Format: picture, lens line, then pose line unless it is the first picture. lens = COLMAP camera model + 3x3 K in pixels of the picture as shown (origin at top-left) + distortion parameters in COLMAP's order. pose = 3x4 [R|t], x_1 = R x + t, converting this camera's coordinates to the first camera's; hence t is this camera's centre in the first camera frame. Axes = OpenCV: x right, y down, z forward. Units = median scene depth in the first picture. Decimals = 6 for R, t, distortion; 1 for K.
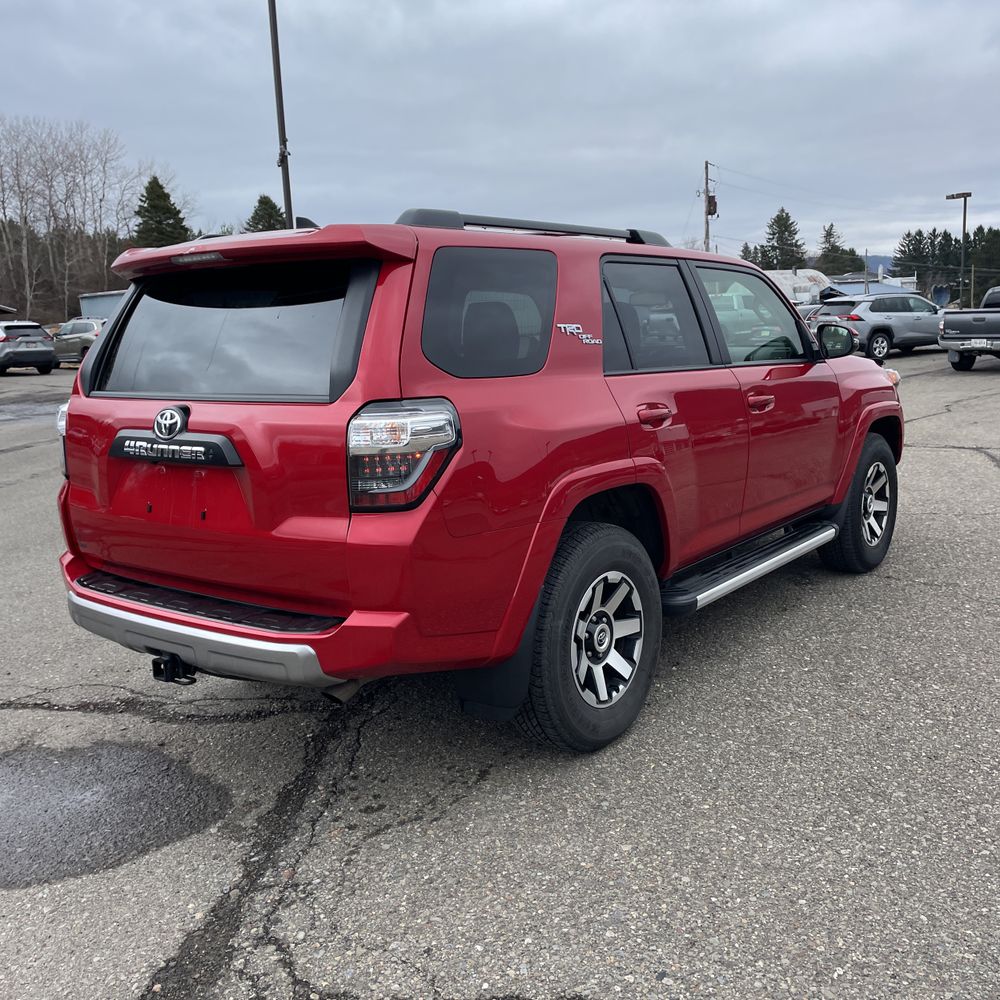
lens RADIAL K [[1007.3, 0, 517.9], [0, 1007.3, 502.9], [0, 0, 1]] dist [0.128788, -0.195551]
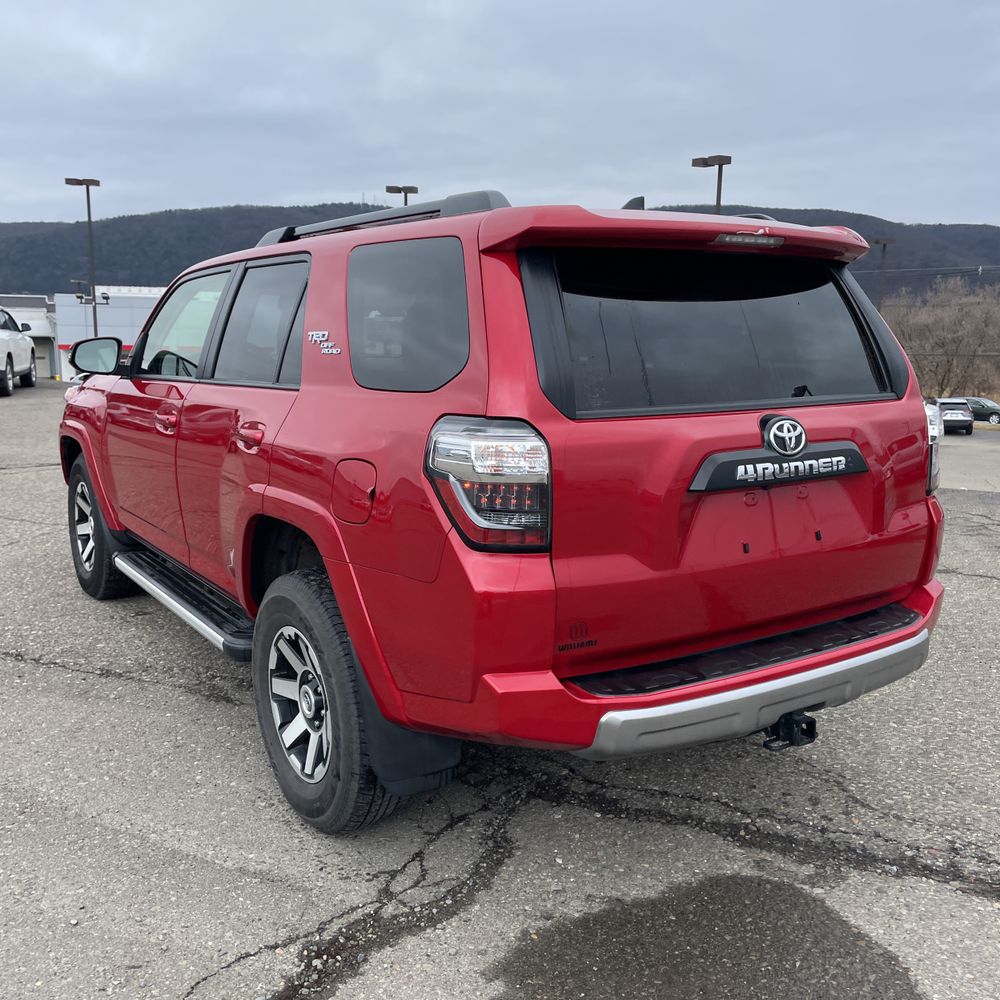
lens RADIAL K [[1009.4, 0, 496.6], [0, 1009.4, 501.4], [0, 0, 1]] dist [0.098026, -0.118413]
pose [[0.318807, -0.127372, 0.939222, -1.031113], [0.146291, 0.985668, 0.084014, -0.111440], [-0.936462, 0.110616, 0.332871, 0.813931]]
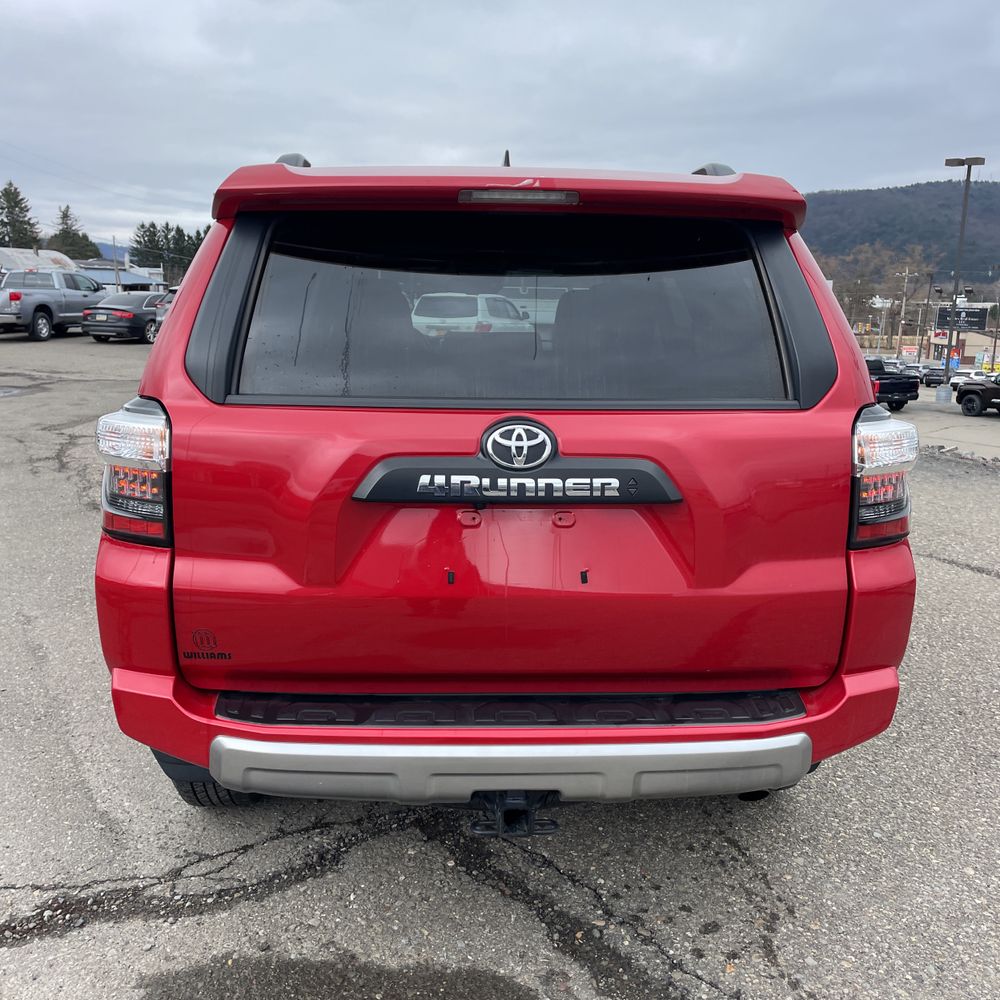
lens RADIAL K [[1004.3, 0, 492.7], [0, 1004.3, 499.0], [0, 0, 1]] dist [0.112714, -0.156534]
pose [[0.765813, -0.073866, 0.638806, -0.661038], [0.069162, 0.997080, 0.032381, -0.056225], [-0.639333, 0.019384, 0.768686, 0.438620]]
